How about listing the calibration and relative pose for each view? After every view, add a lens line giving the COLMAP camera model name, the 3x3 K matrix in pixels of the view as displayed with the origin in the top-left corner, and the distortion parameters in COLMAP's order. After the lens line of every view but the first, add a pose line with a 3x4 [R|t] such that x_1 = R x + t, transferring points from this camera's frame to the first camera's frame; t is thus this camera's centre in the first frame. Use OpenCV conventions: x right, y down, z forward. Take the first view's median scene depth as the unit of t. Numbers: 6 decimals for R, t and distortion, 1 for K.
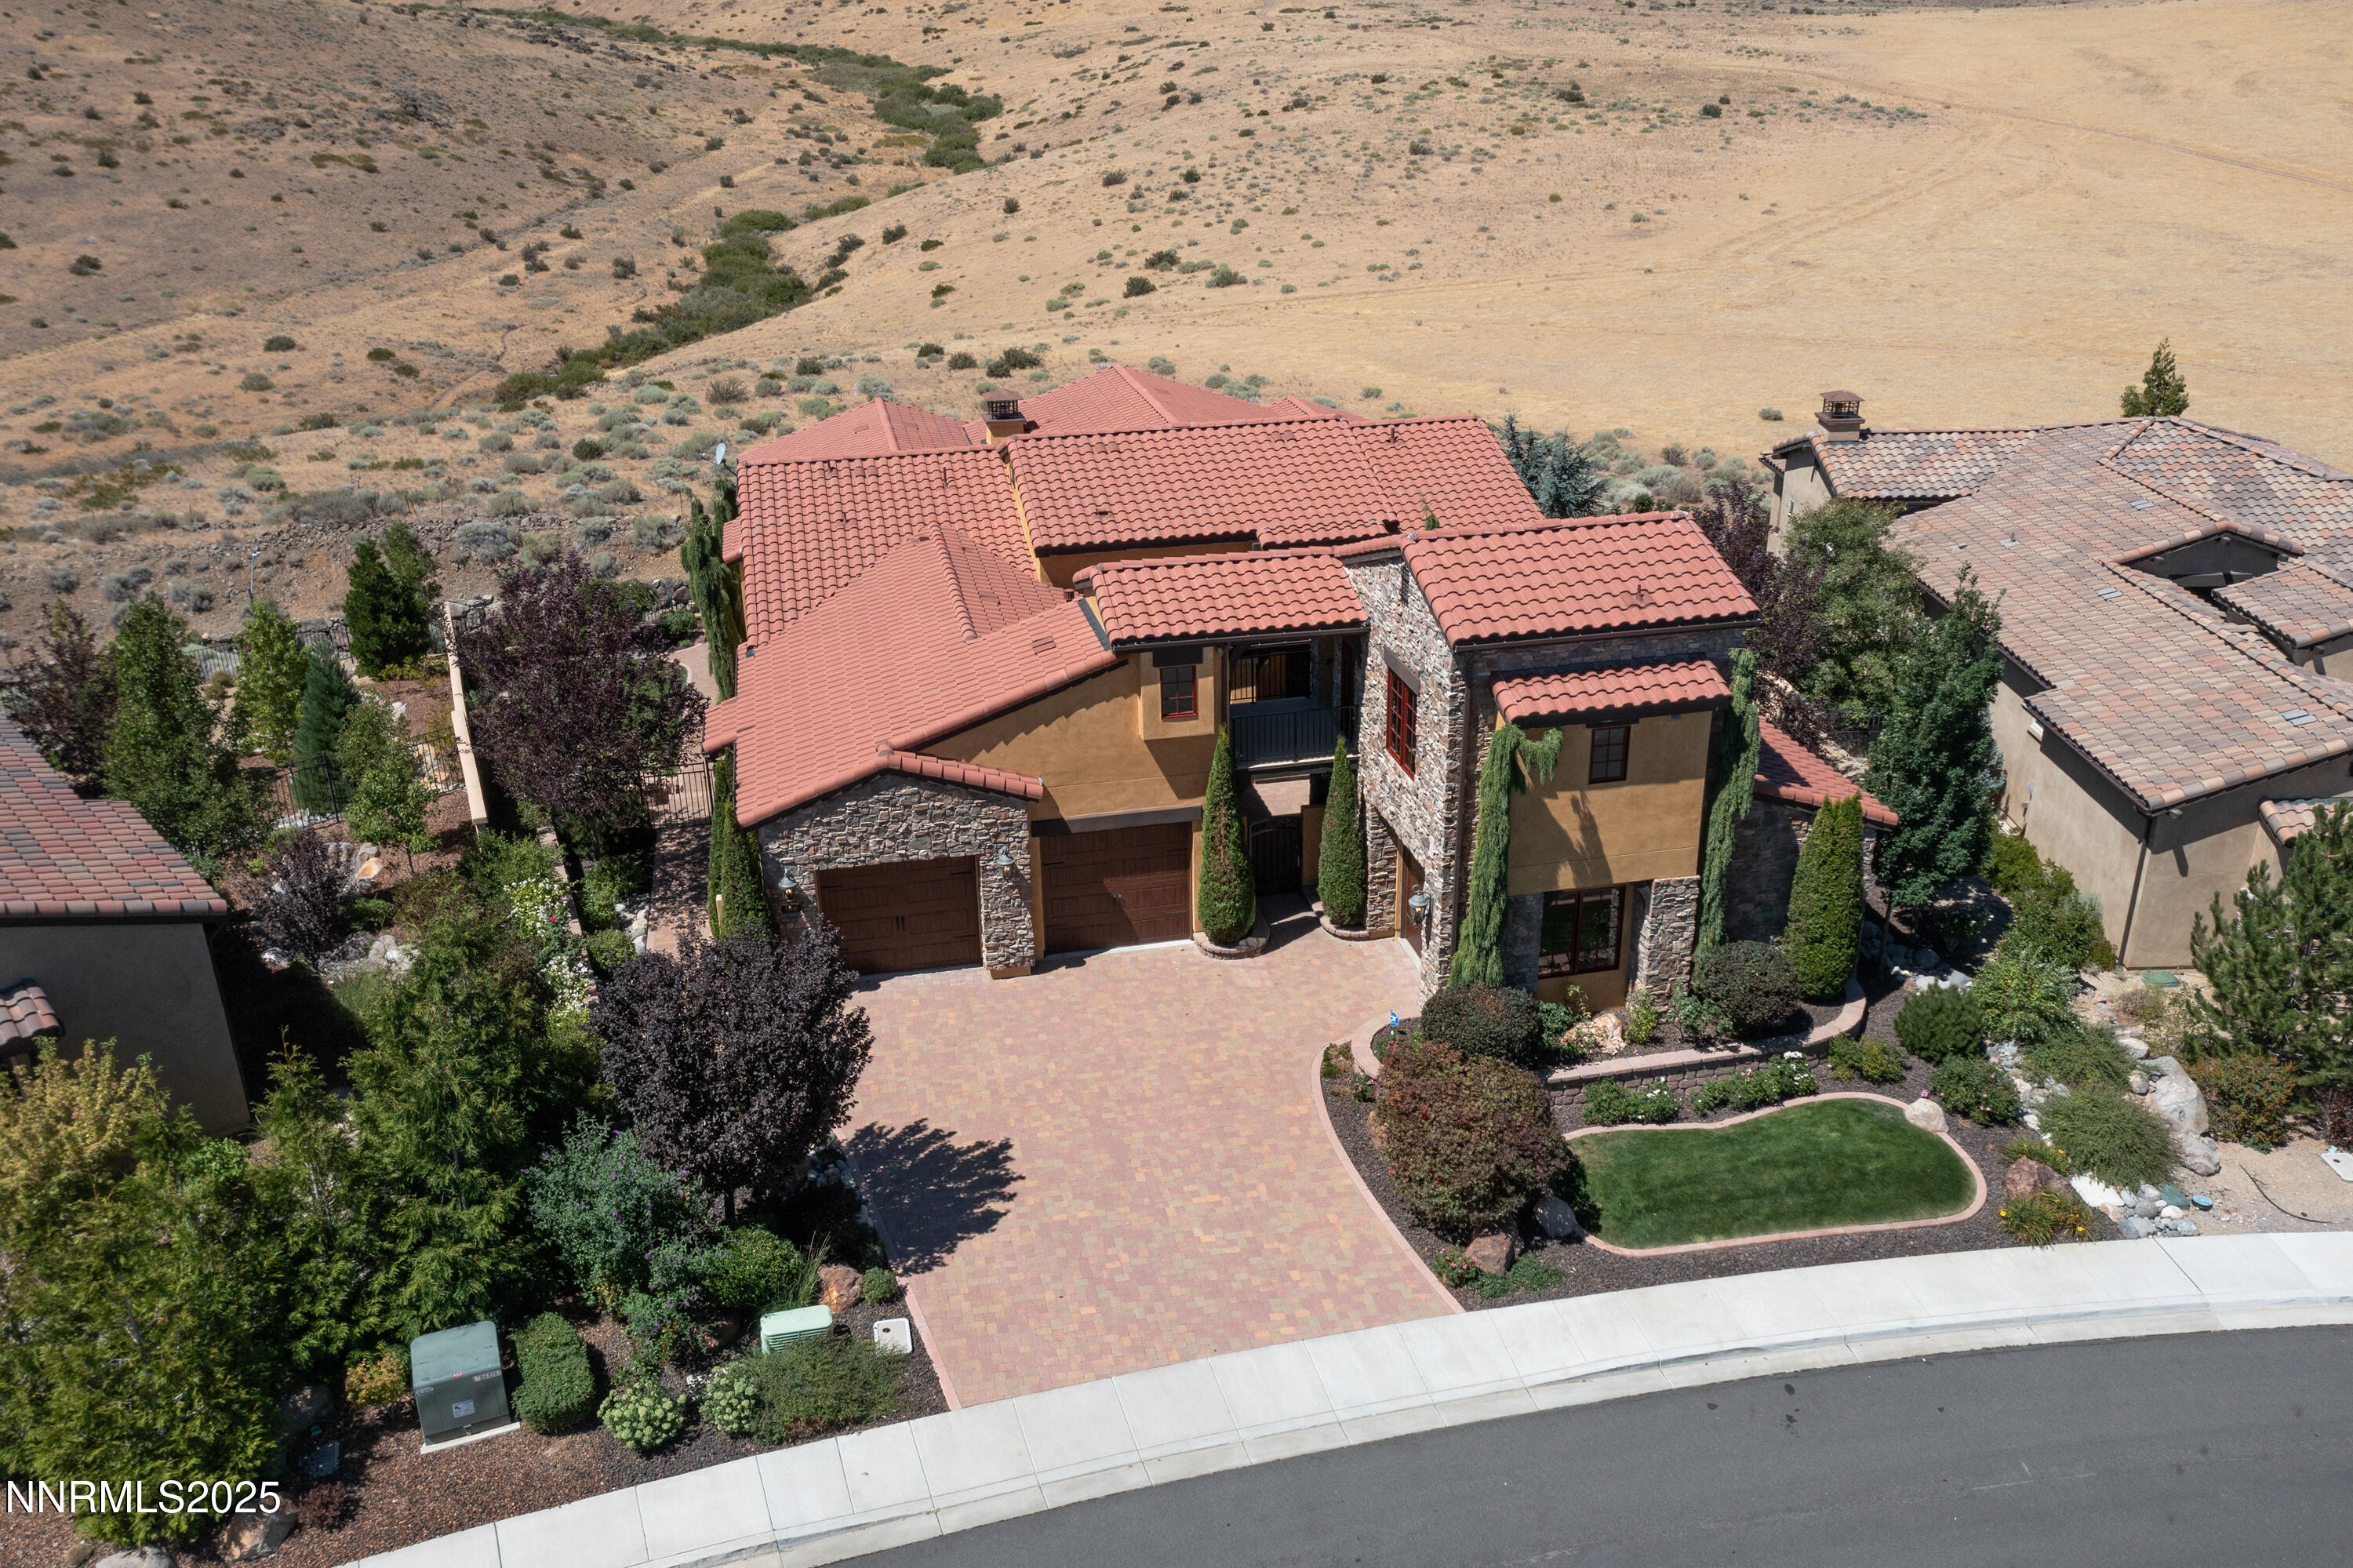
lens RADIAL K [[1887.1, 0, 1177.1], [0, 1887.1, 767.6], [0, 0, 1]] dist [-0.004328, 0.004869]
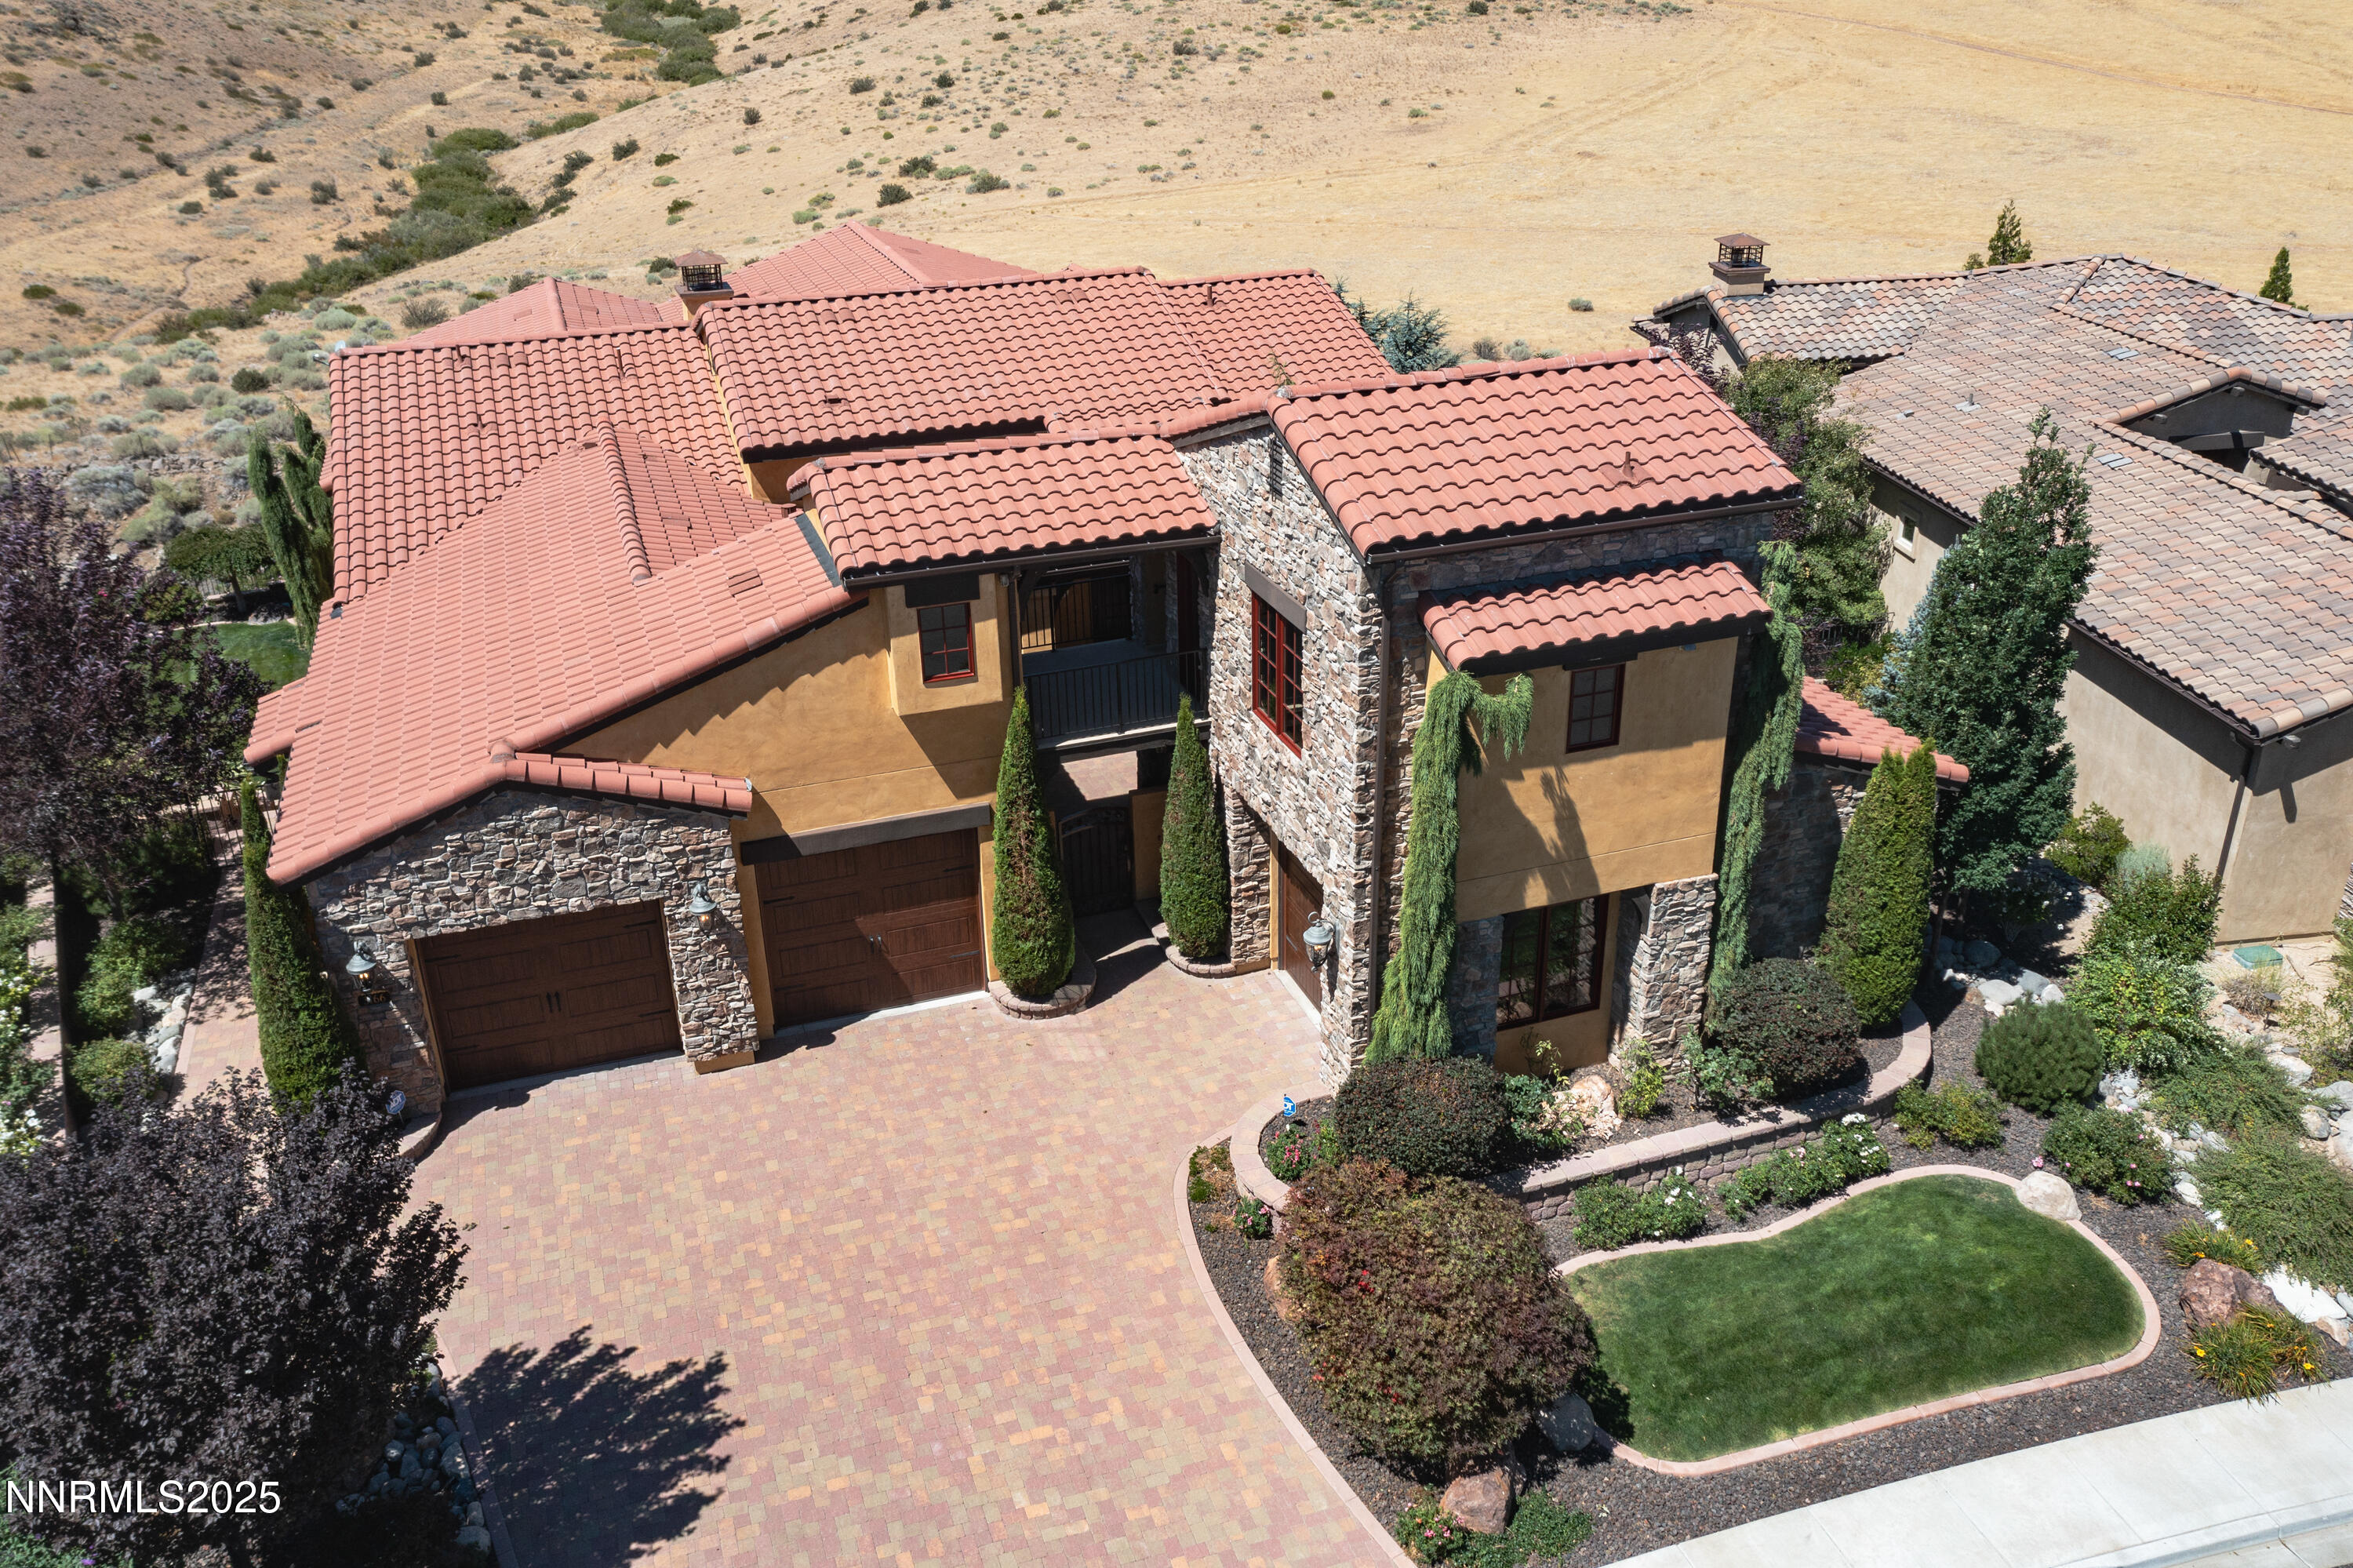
lens RADIAL K [[1887.1, 0, 1182.4], [0, 1887.1, 774.2], [0, 0, 1]] dist [-0.004328, 0.004869]
pose [[0.992172, -0.054886, 0.112168, 0.004495], [0.050413, 0.997831, 0.042339, -0.012835], [-0.114249, -0.036352, 0.992787, 0.234552]]
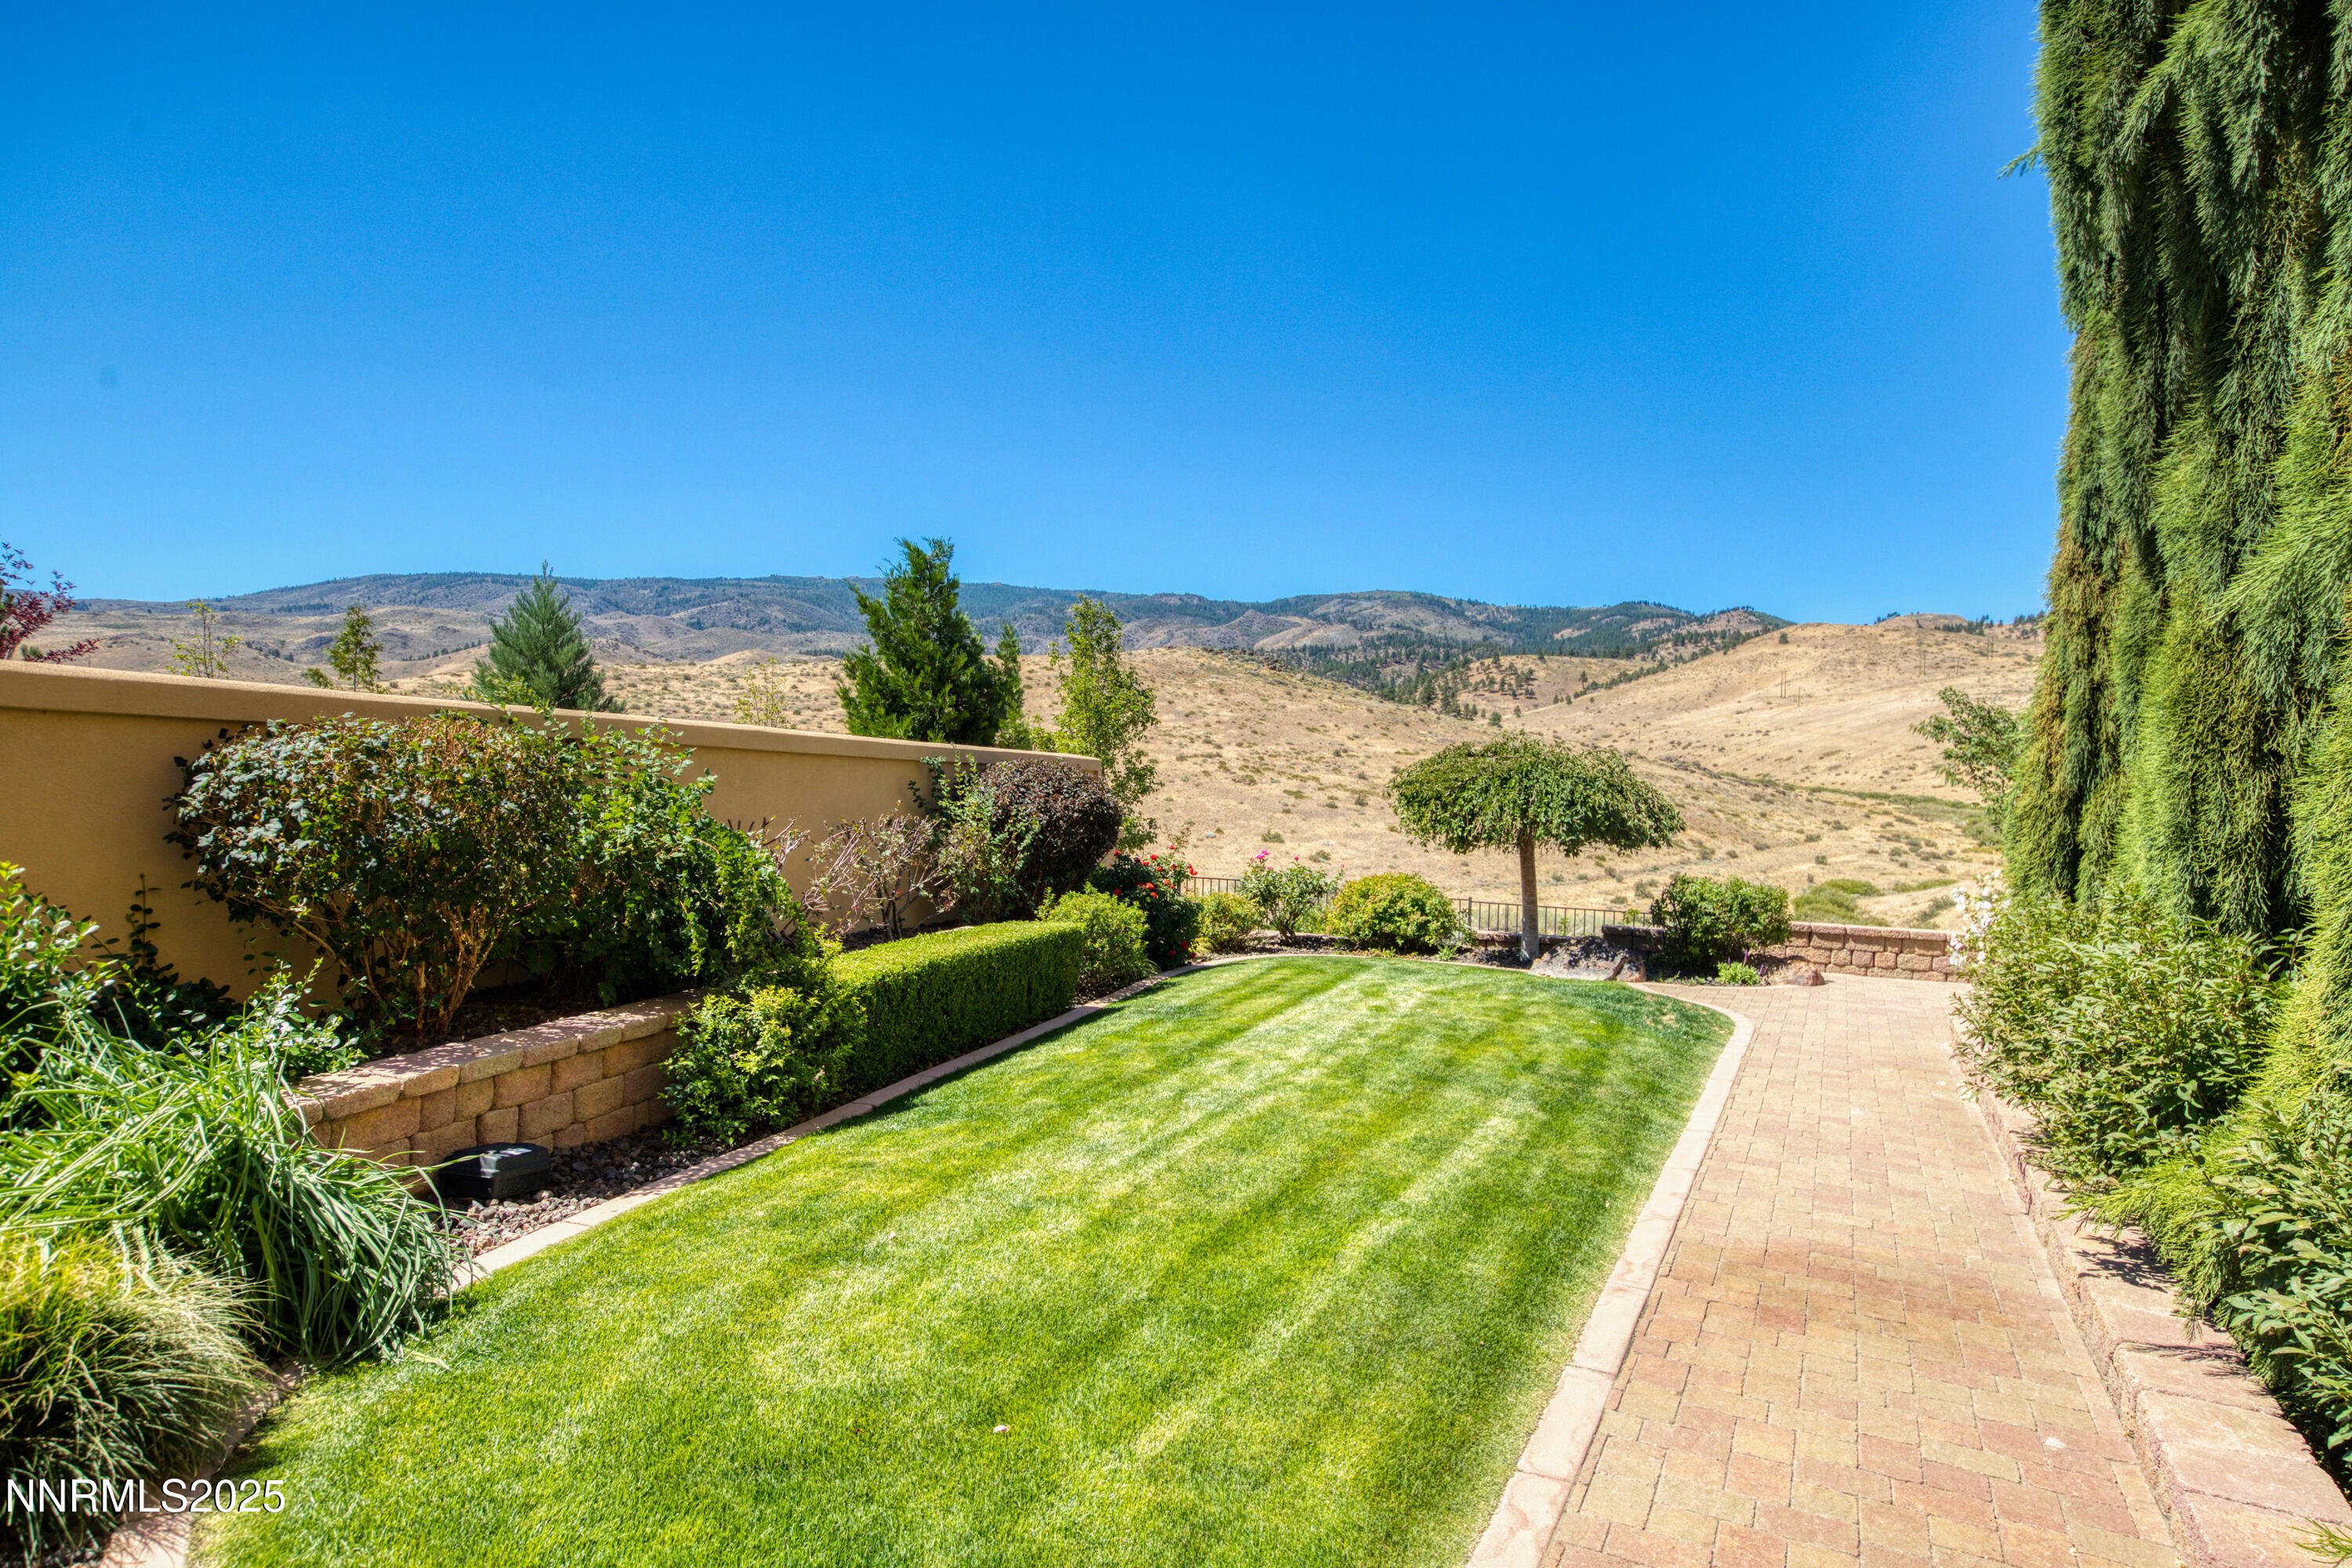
lens RADIAL K [[1344.7, 0, 1179.4], [0, 1344.7, 796.2], [0, 0, 1]] dist [0.007232, 0.002276]
pose [[0.785087, 0.049578, -0.617399, -0.266050], [-0.276215, 0.920210, -0.277342, -0.011176], [0.554386, 0.388273, 0.736139, 1.058512]]
